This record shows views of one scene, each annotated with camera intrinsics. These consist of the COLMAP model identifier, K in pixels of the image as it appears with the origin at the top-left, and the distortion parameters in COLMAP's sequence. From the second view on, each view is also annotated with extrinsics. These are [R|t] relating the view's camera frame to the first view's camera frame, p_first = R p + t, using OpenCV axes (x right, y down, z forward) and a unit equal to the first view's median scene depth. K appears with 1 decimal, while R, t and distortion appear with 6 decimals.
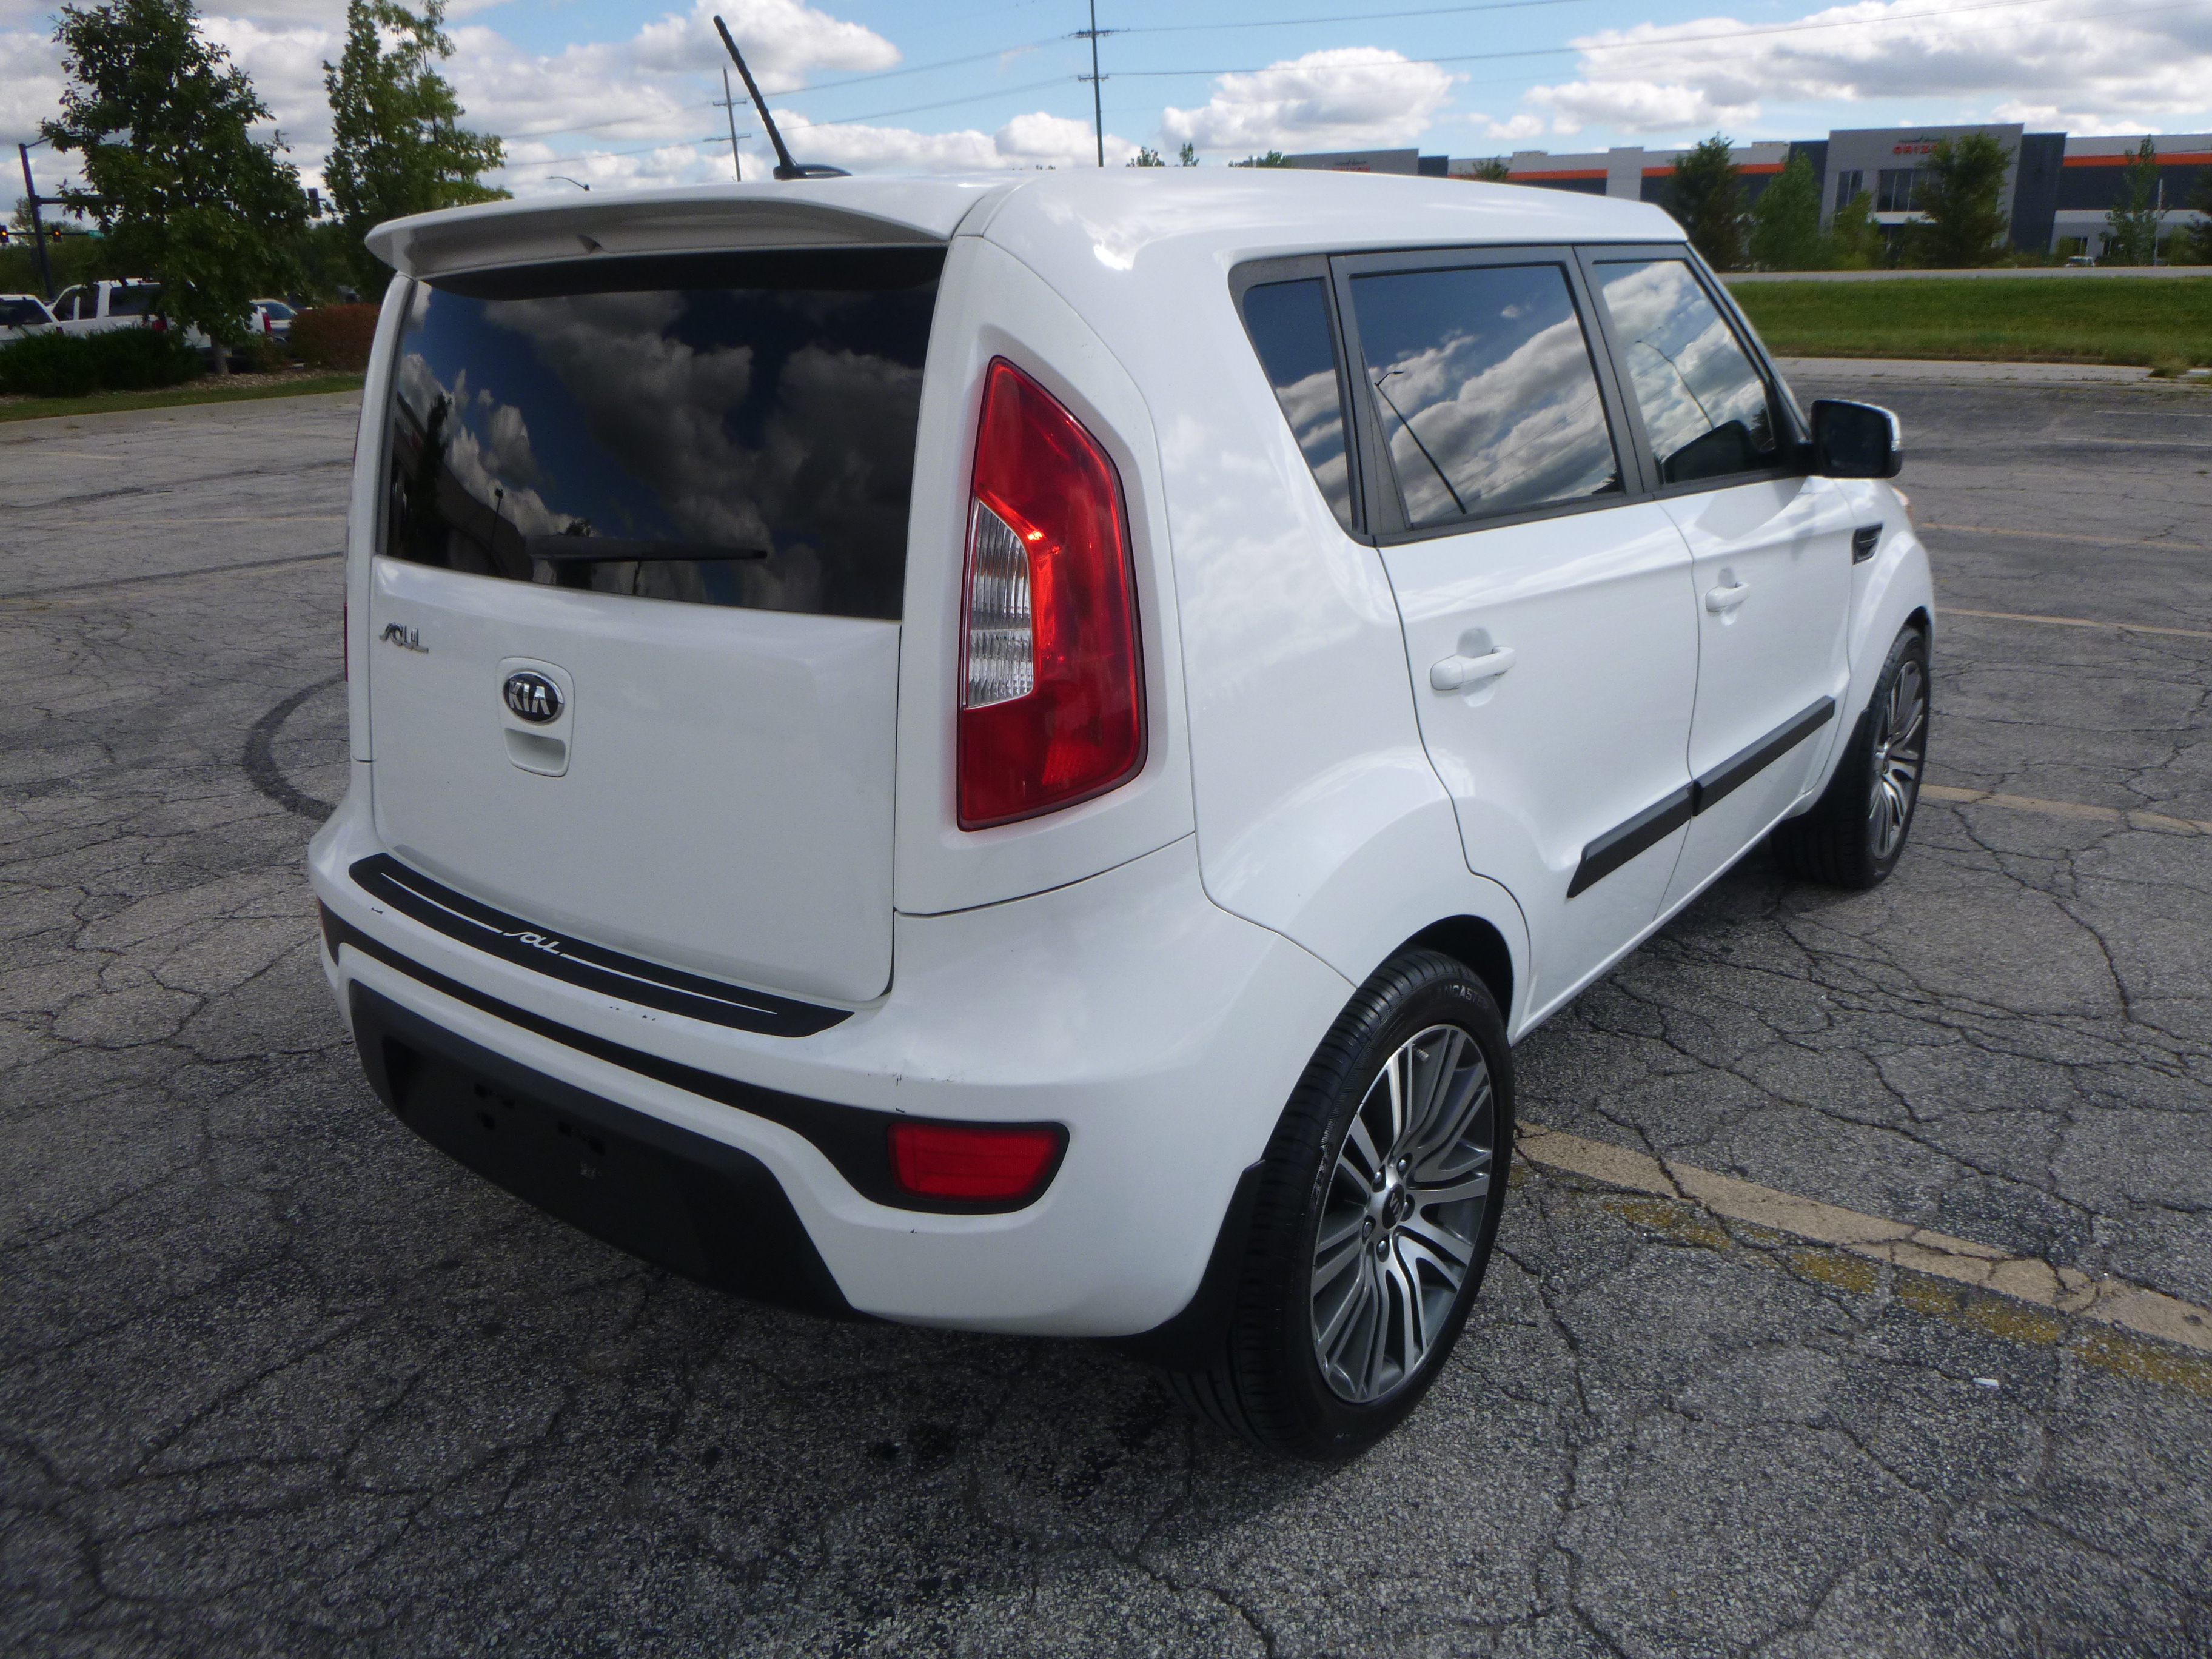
lens RADIAL K [[1645.8, 0, 1106.0], [0, 1645.8, 829.5], [0, 0, 1]] dist [-0.016012, -0.032183]
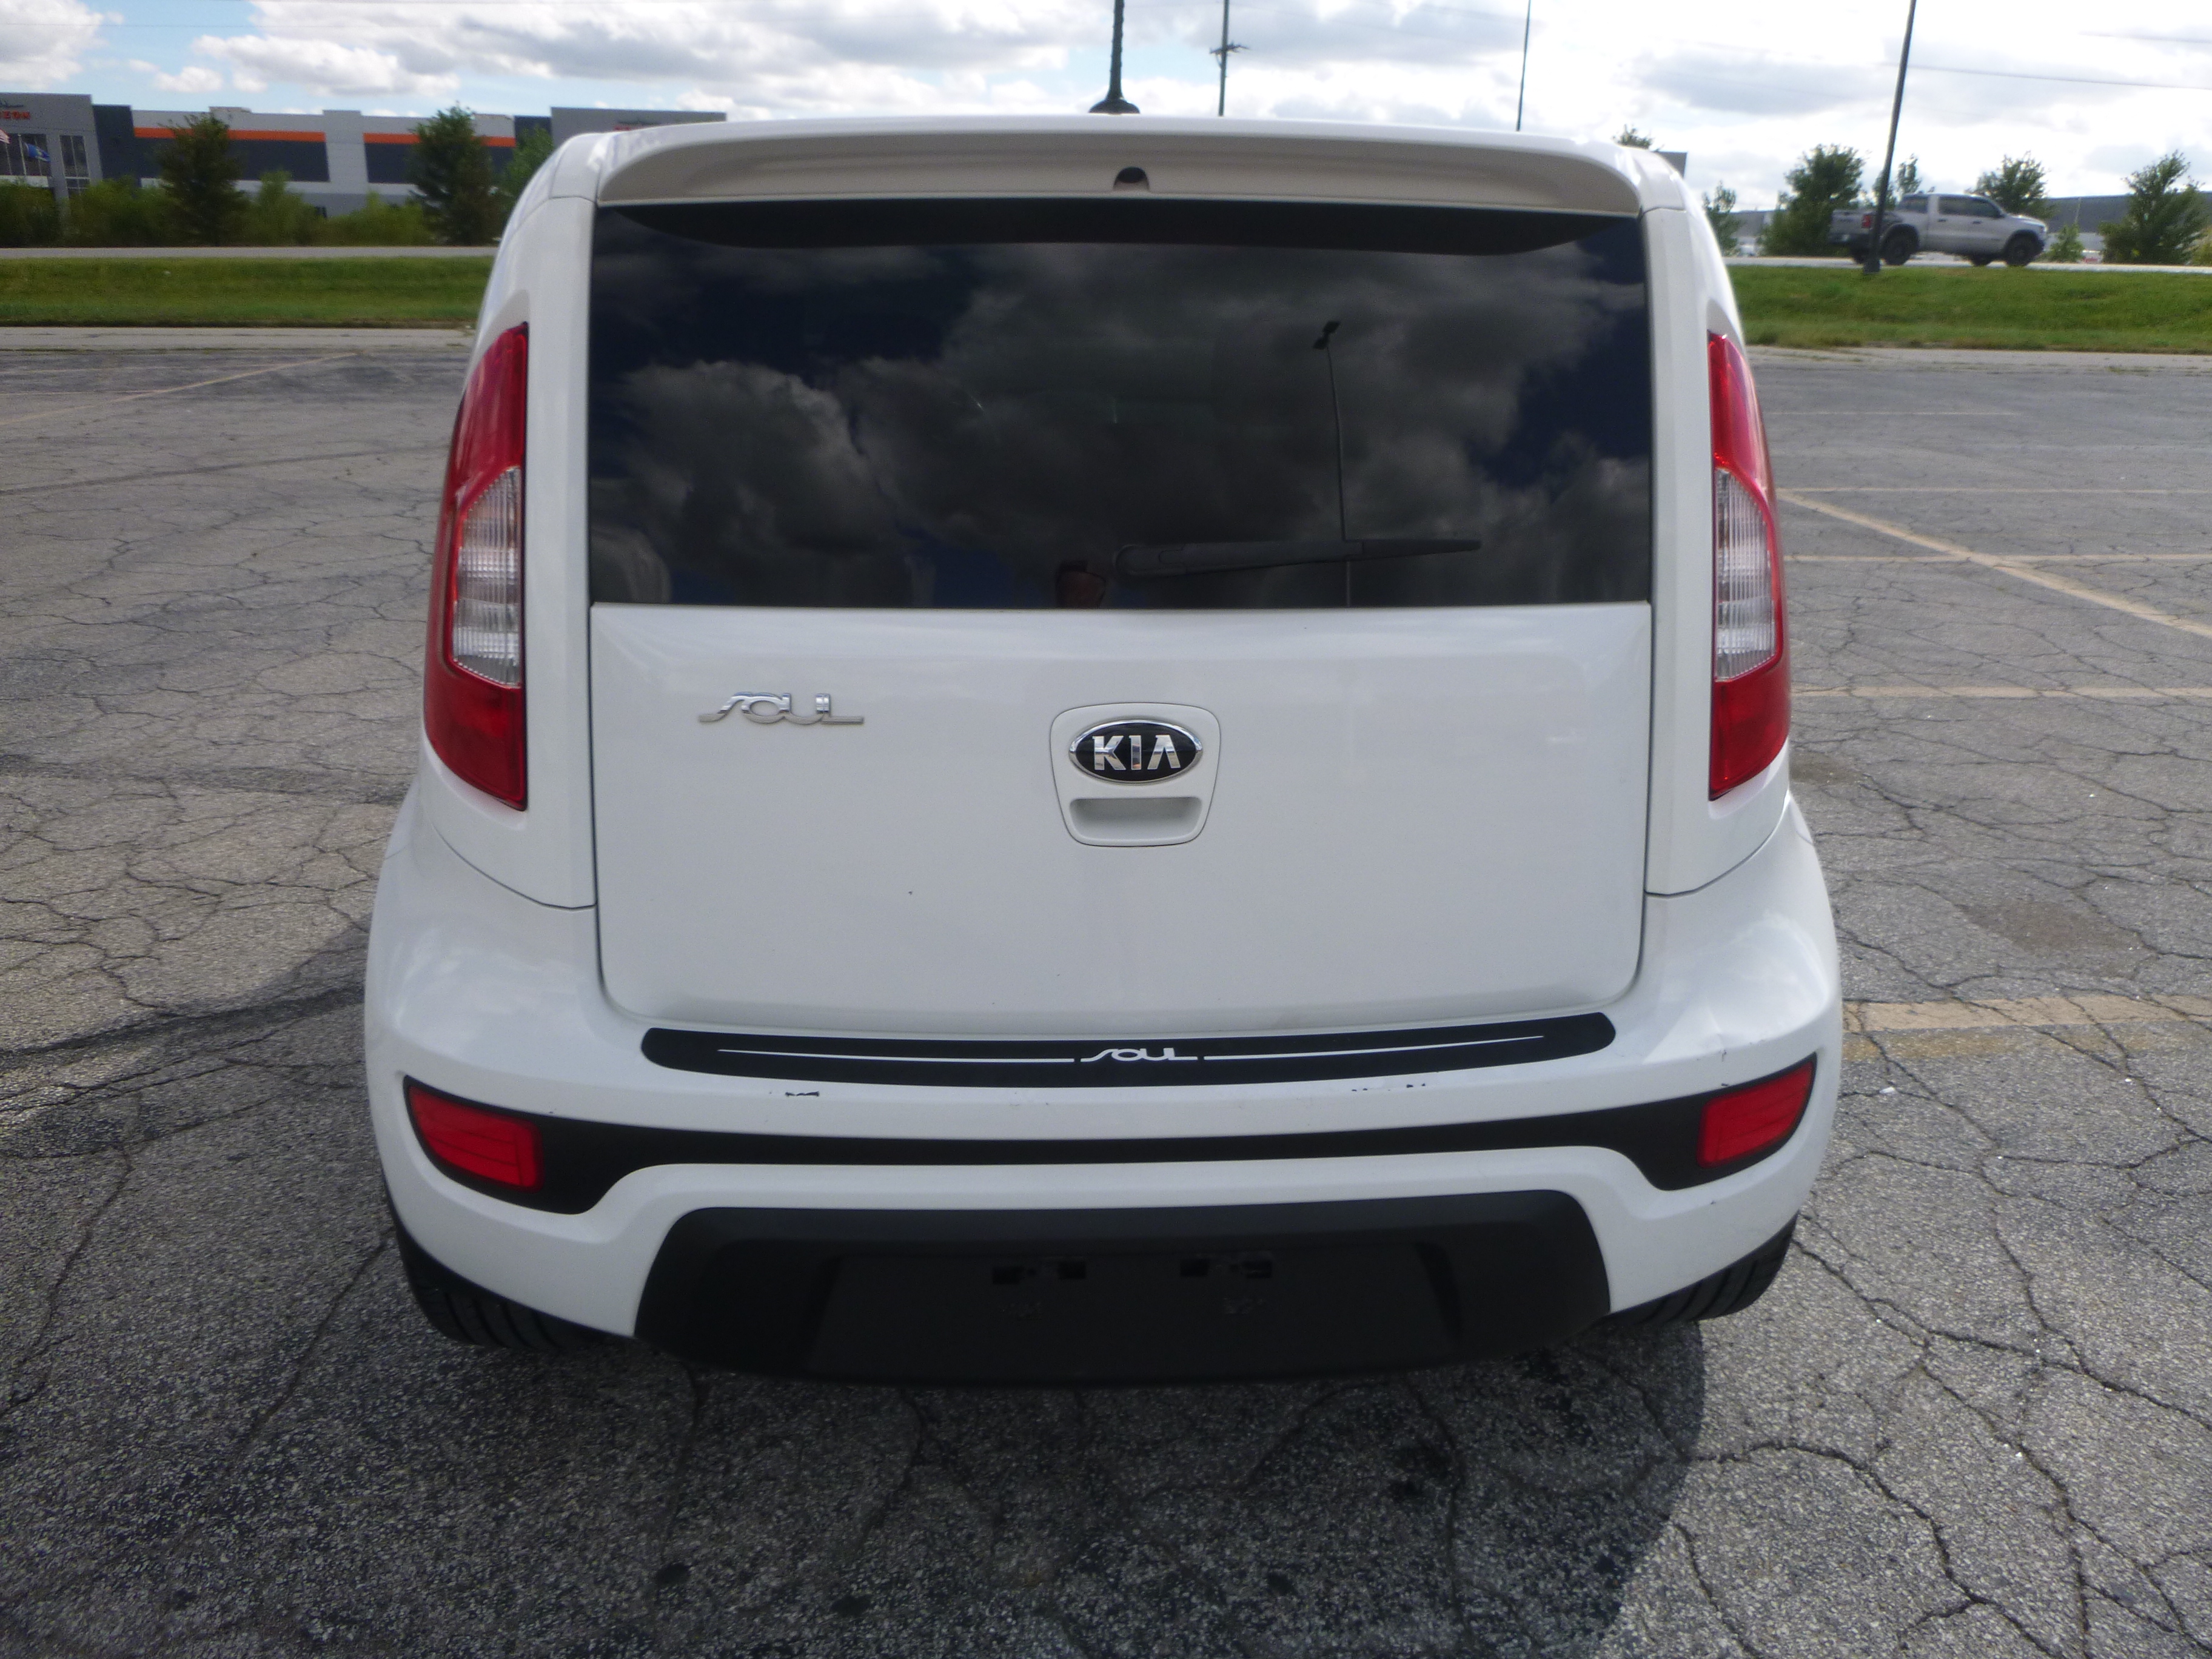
lens RADIAL K [[1654.7, 0, 1106.0], [0, 1654.7, 829.5], [0, 0, 1]] dist [-0.031423, -0.005043]
pose [[0.749271, -0.183789, 0.636250, -0.073701], [0.175085, 0.981511, 0.077336, -0.009090], [-0.638700, 0.053453, 0.767597, 0.033499]]
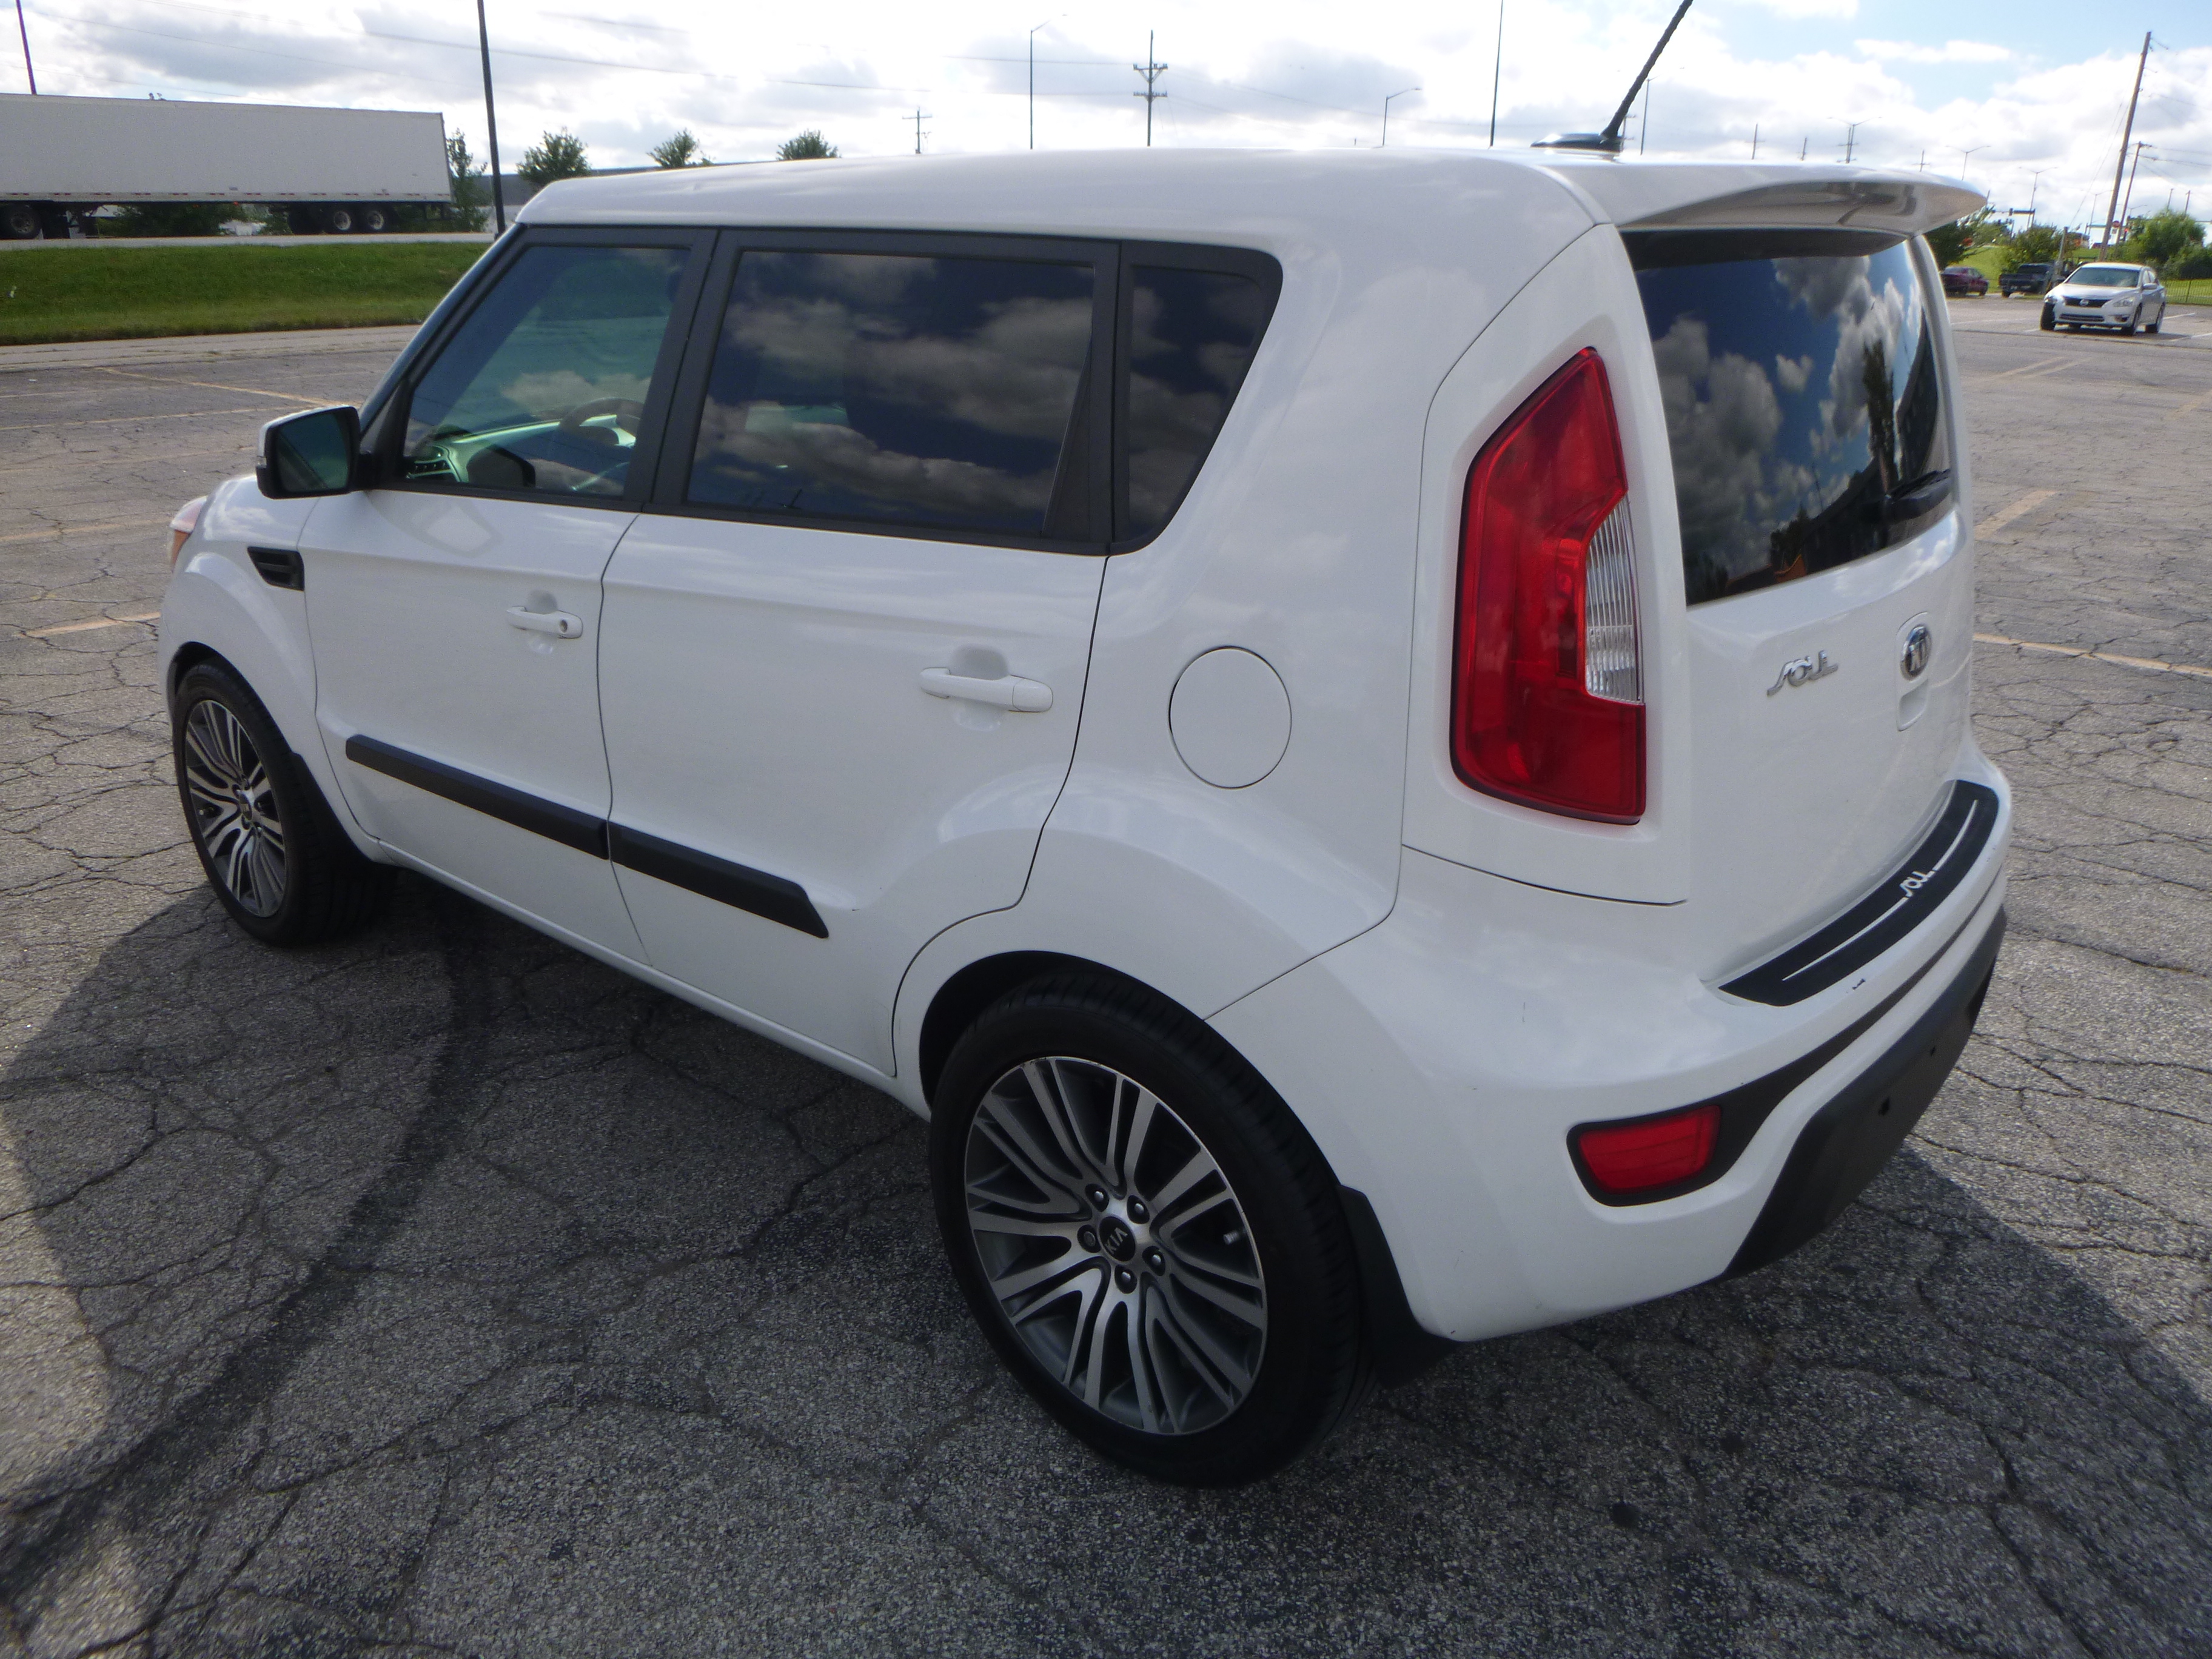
lens RADIAL K [[1634.0, 0, 1139.6], [0, 1634.0, 859.1], [0, 0, 1]] dist [-0.004482, -0.043803]
pose [[0.021969, -0.326811, 0.944834, -0.115548], [0.303151, 0.902746, 0.305204, -0.035660], [-0.952689, 0.279722, 0.118906, 0.116336]]
